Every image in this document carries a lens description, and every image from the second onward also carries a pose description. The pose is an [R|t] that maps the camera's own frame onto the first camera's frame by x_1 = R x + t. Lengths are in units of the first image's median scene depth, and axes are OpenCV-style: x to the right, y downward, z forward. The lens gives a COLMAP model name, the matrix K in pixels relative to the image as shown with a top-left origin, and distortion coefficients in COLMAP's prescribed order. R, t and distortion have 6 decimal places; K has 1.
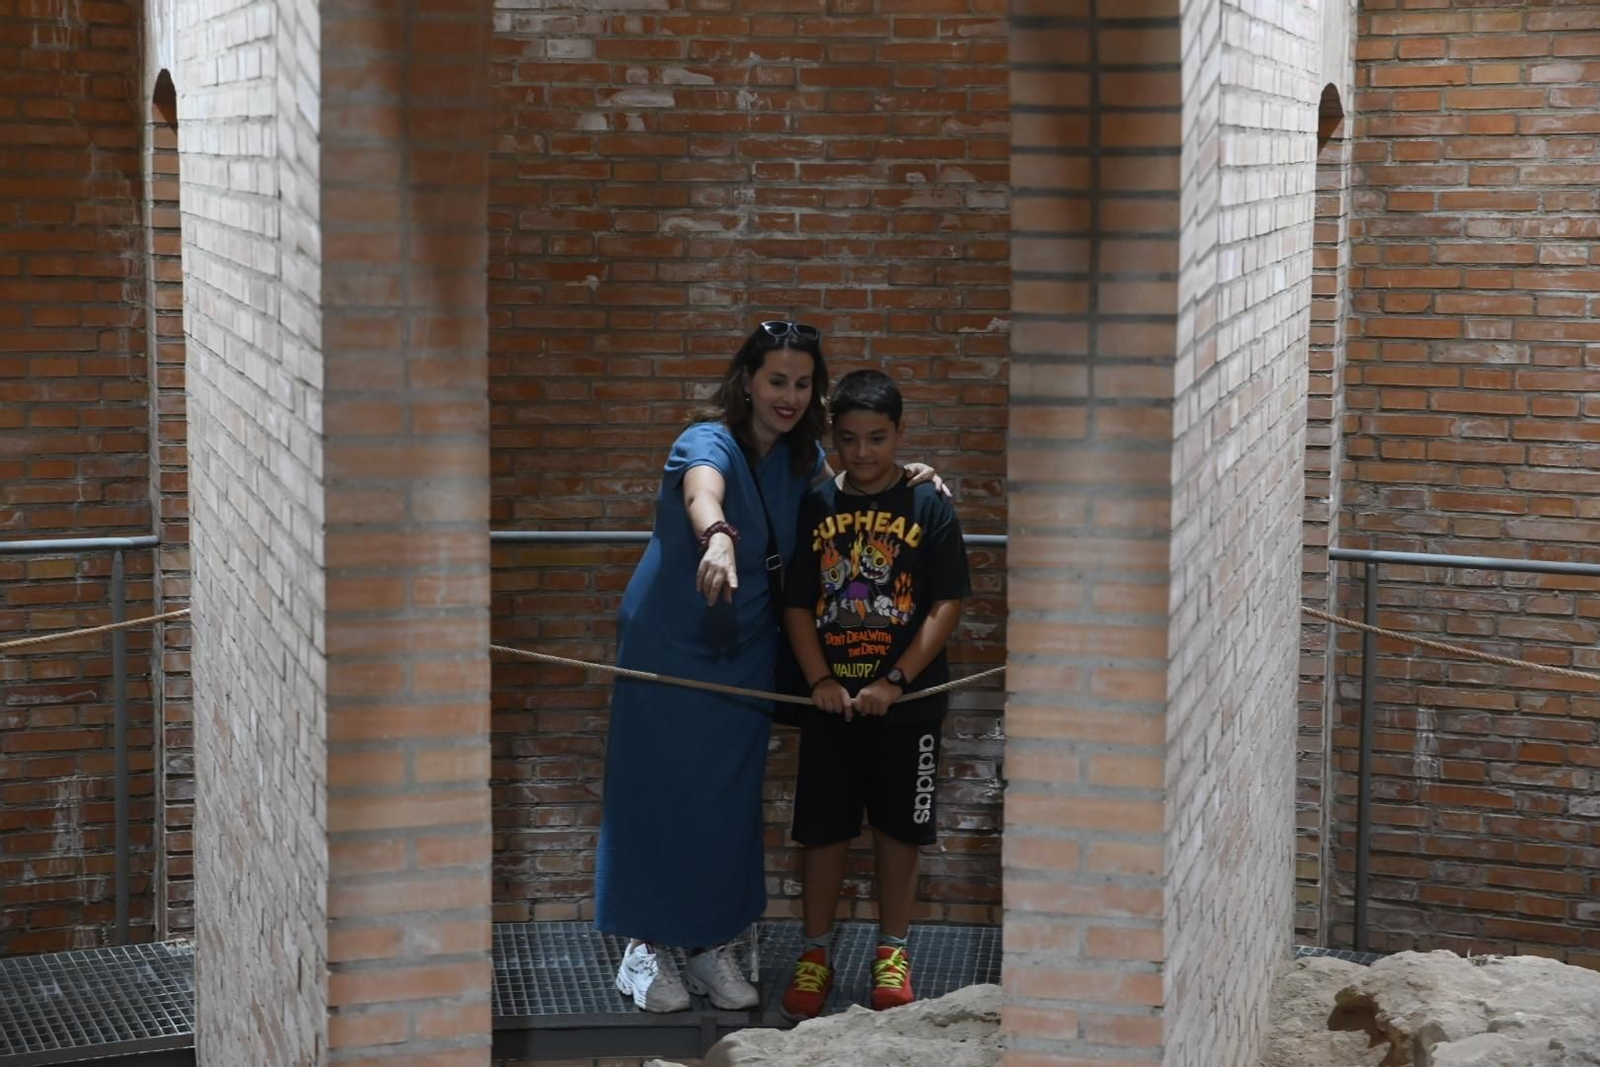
lens RADIAL K [[3008.9, 0, 801.3], [0, 3008.9, 525.8], [0, 0, 1]] dist [0.276377, 0.000000]
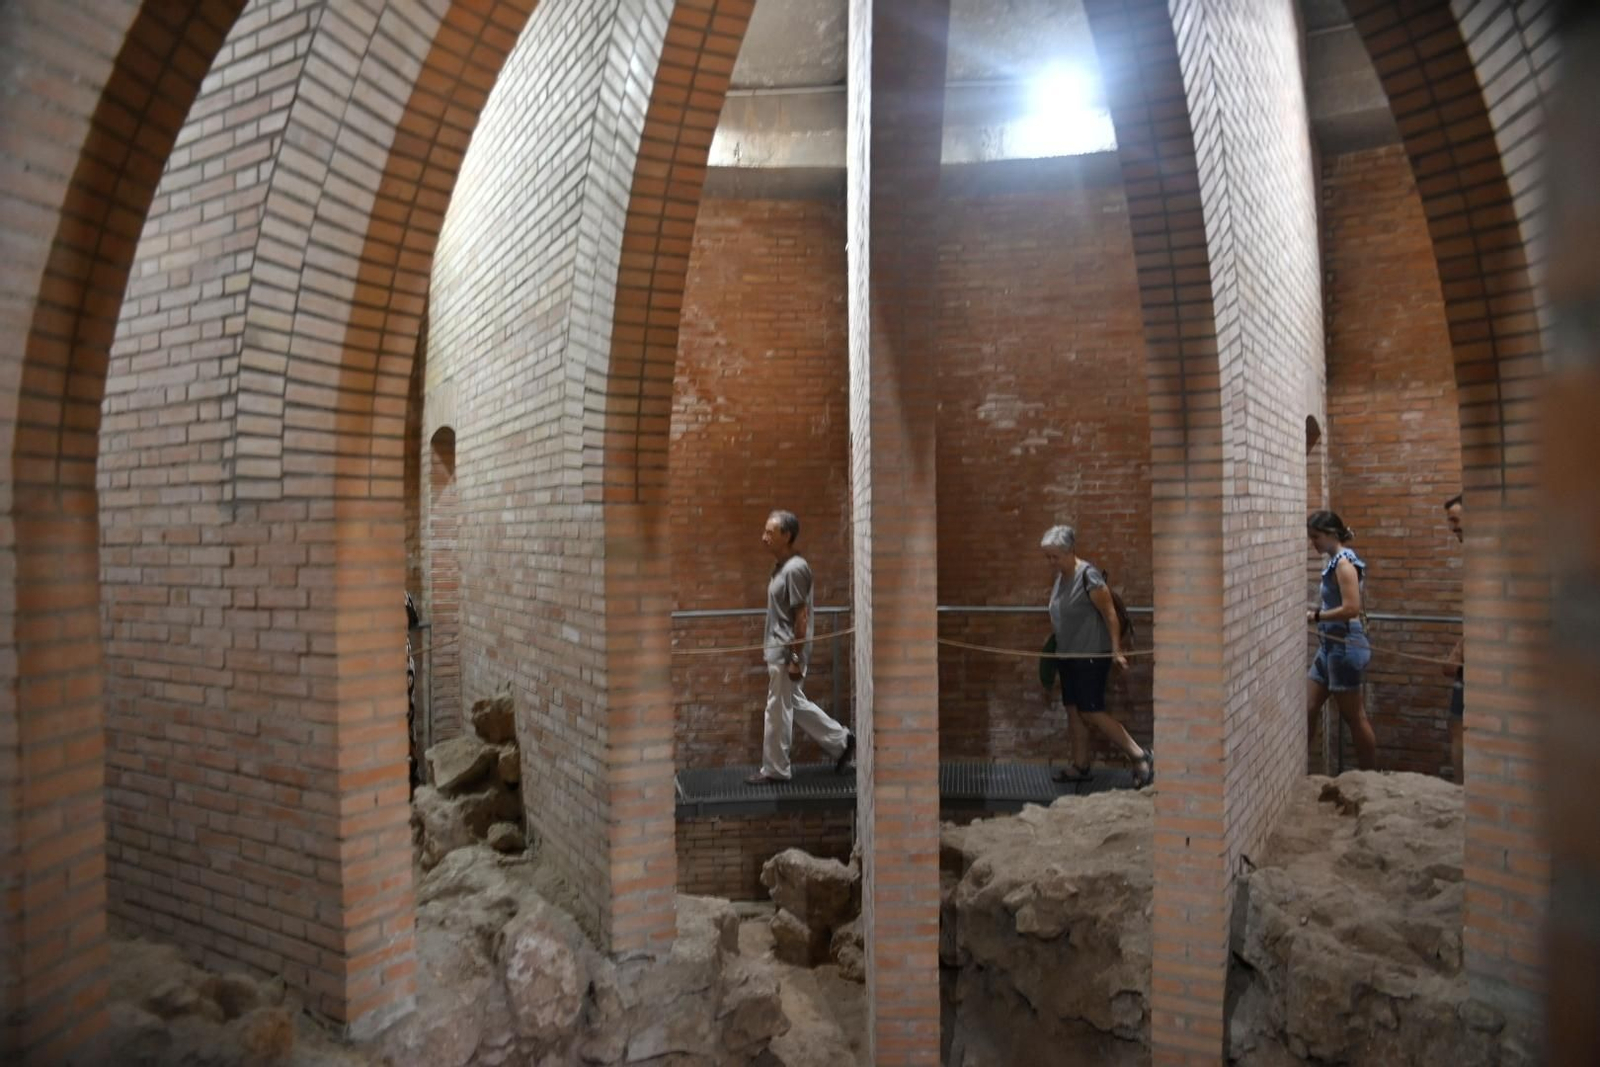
lens RADIAL K [[1114.3, 0, 798.6], [0, 1114.3, 534.4], [0, 0, 1]] dist [-0.115513, 0.096830]
pose [[0.953827, -0.018130, -0.299810, 0.047027], [-0.019306, 0.992412, -0.121434, 0.071896], [0.299736, 0.121615, 0.946239, 0.072611]]
